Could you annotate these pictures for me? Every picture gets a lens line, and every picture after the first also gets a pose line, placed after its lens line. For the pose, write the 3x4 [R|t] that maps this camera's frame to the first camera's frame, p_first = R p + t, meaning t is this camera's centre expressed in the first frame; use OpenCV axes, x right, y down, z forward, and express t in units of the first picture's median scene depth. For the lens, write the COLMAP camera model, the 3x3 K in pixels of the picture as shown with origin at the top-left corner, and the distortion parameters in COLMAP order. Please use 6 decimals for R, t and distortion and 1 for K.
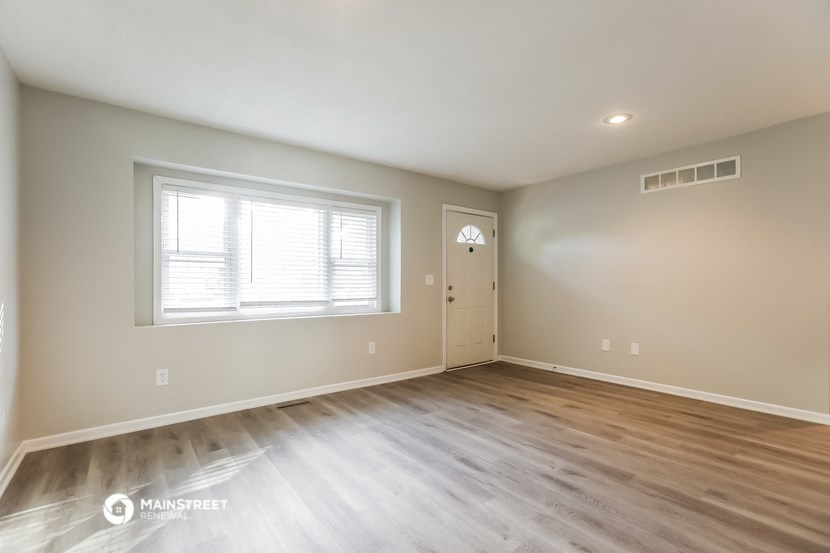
lens RADIAL K [[391.8, 0, 411.3], [0, 391.8, 276.1], [0, 0, 1]] dist [-0.031133, 0.015895]
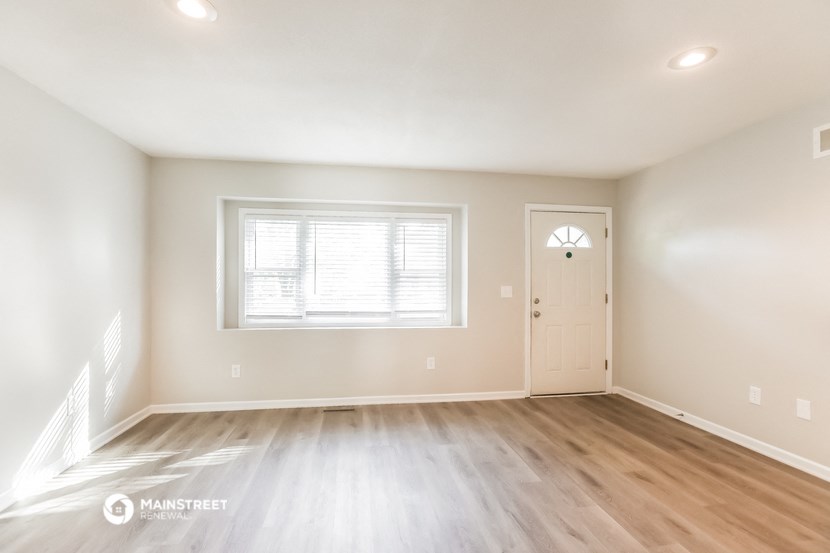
lens RADIAL K [[391.8, 0, 411.3], [0, 391.8, 276.1], [0, 0, 1]] dist [-0.031133, 0.015895]
pose [[0.865396, -0.005904, -0.501053, 0.343435], [0.004623, 0.999982, -0.003800, -0.026290], [0.501067, 0.000972, 0.865408, 0.147987]]
